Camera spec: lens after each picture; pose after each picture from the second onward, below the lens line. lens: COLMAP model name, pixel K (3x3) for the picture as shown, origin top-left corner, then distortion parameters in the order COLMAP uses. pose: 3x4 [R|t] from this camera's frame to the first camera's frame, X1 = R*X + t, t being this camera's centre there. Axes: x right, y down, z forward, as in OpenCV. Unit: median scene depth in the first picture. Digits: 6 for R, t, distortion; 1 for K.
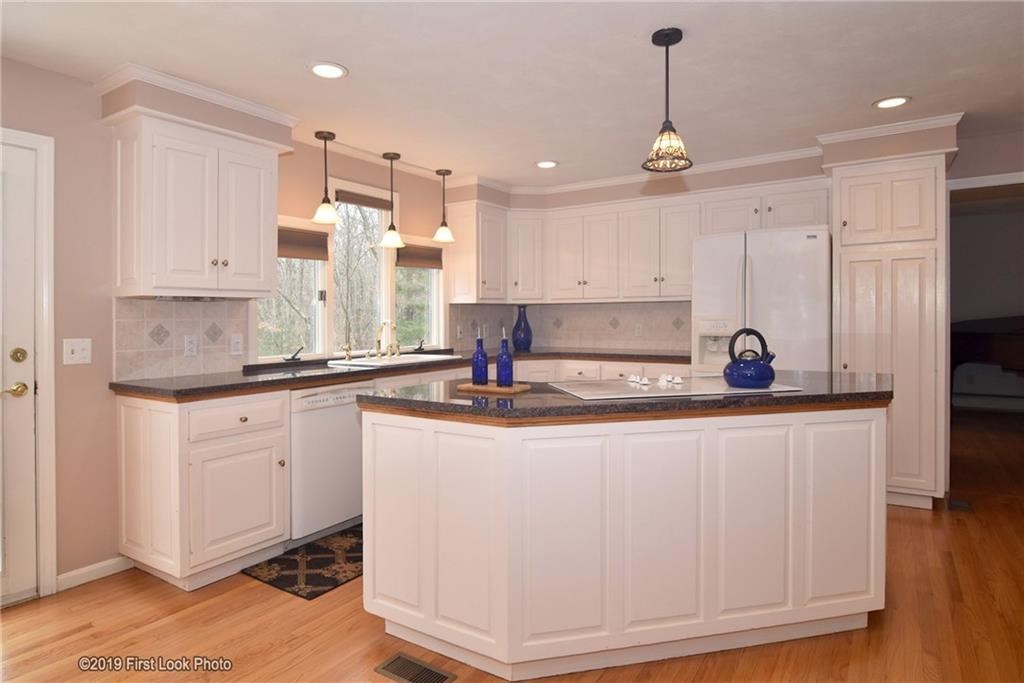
lens RADIAL K [[591.5, 0, 511.8], [0, 591.5, 319.7], [0, 0, 1]] dist [-0.001738, -0.000316]
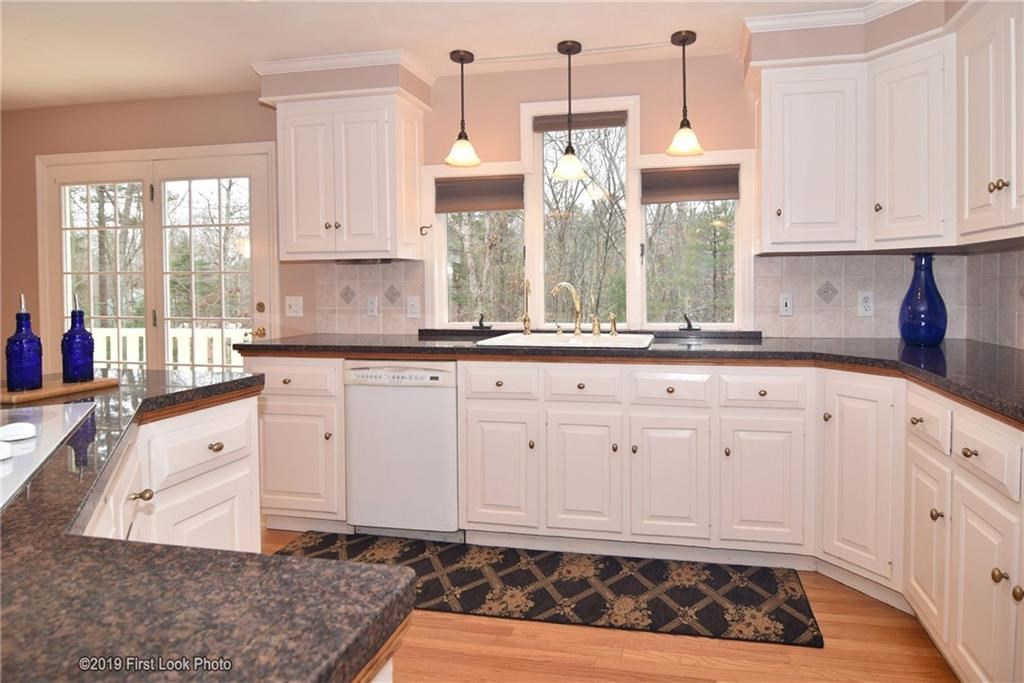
lens RADIAL K [[602.8, 0, 512.9], [0, 602.8, 283.6], [0, 0, 1]] dist [0.001410, 0.000044]
pose [[0.360650, 0.011185, -0.932634, 0.512362], [0.001469, 0.999920, 0.012560, -0.008649], [0.932700, -0.005900, 0.360605, 0.787296]]
